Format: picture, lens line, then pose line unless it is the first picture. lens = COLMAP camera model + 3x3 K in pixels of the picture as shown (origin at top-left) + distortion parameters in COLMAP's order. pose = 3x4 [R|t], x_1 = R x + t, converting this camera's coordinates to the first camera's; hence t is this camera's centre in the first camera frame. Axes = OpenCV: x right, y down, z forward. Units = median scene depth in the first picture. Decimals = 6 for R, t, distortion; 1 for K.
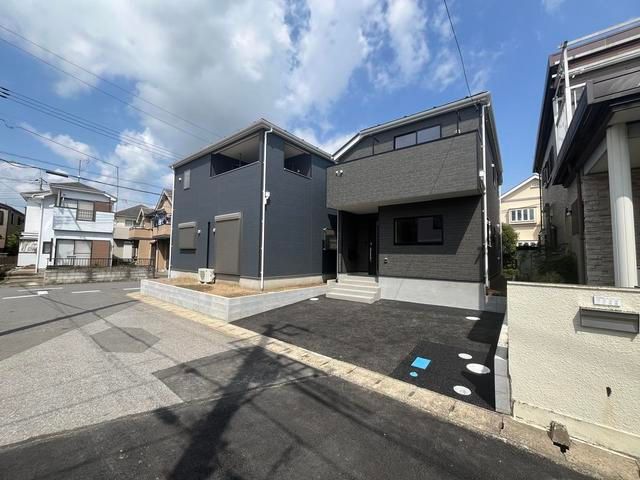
lens RADIAL K [[259.2, 0, 318.9], [0, 259.2, 238.3], [0, 0, 1]] dist [-0.000727, 0.000052]
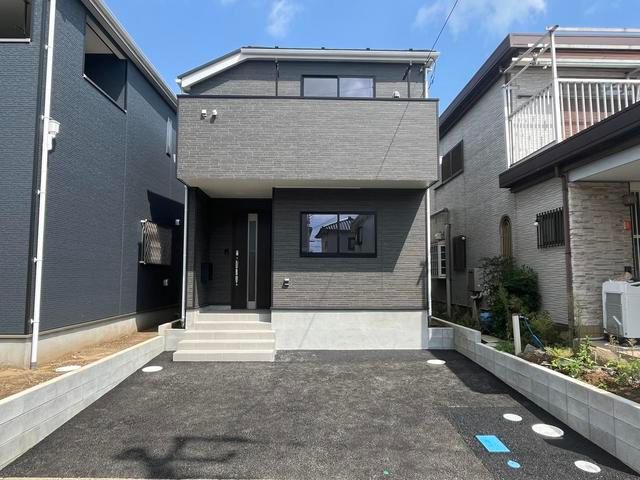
lens RADIAL K [[422.7, 0, 320.0], [0, 422.7, 240.0], [0, 0, 1]] dist [-0.001466, -0.002637]
pose [[0.772471, 0.040307, 0.633770, -0.491792], [-0.033001, 0.999183, -0.023323, 0.016476], [-0.634193, -0.002899, 0.773170, 0.381472]]
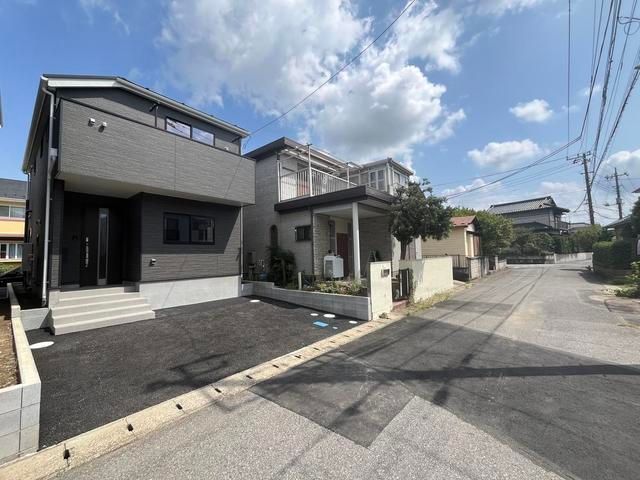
lens RADIAL K [[259.2, 0, 318.9], [0, 259.2, 238.3], [0, 0, 1]] dist [-0.000727, 0.000052]
pose [[0.027024, 0.049442, 0.998411, -0.918762], [-0.046669, 0.997749, -0.048146, 0.045576], [-0.998545, -0.045294, 0.029270, 0.800688]]
